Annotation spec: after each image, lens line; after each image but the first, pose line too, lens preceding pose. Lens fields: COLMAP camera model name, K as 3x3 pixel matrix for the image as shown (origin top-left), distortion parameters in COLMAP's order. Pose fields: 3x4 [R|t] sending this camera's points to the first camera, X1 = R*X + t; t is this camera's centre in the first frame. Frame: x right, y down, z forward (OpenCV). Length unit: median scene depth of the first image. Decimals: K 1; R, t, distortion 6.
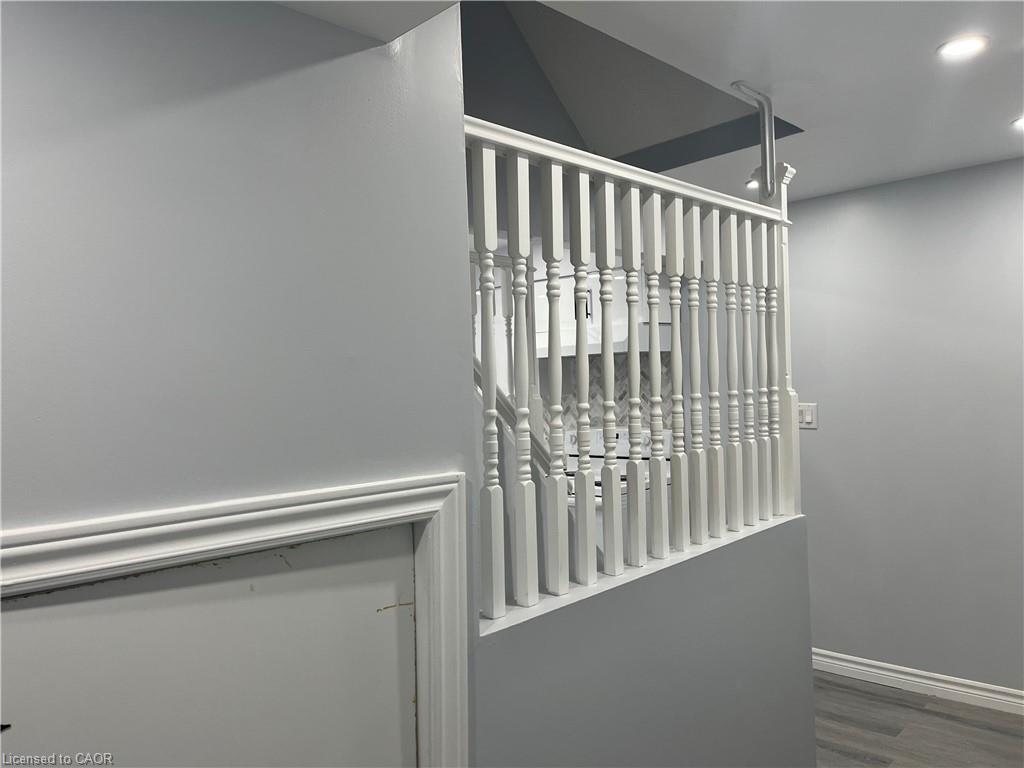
lens RADIAL K [[776.4, 0, 513.8], [0, 776.4, 387.0], [0, 0, 1]] dist [0.034074, -0.033270]
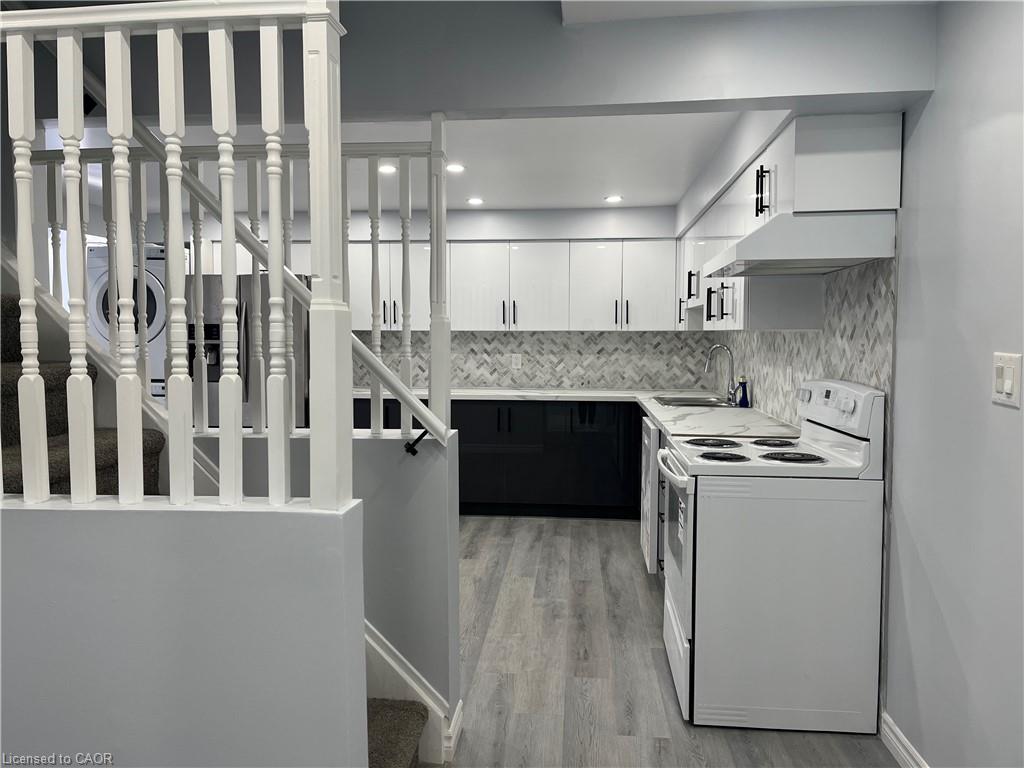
lens RADIAL K [[776.4, 0, 510.7], [0, 776.4, 379.6], [0, 0, 1]] dist [0.034074, -0.033270]
pose [[0.597379, 0.091330, -0.796742, 0.587027], [-0.044562, 0.995739, 0.080730, 0.010648], [0.800720, -0.012722, 0.598904, 0.449218]]
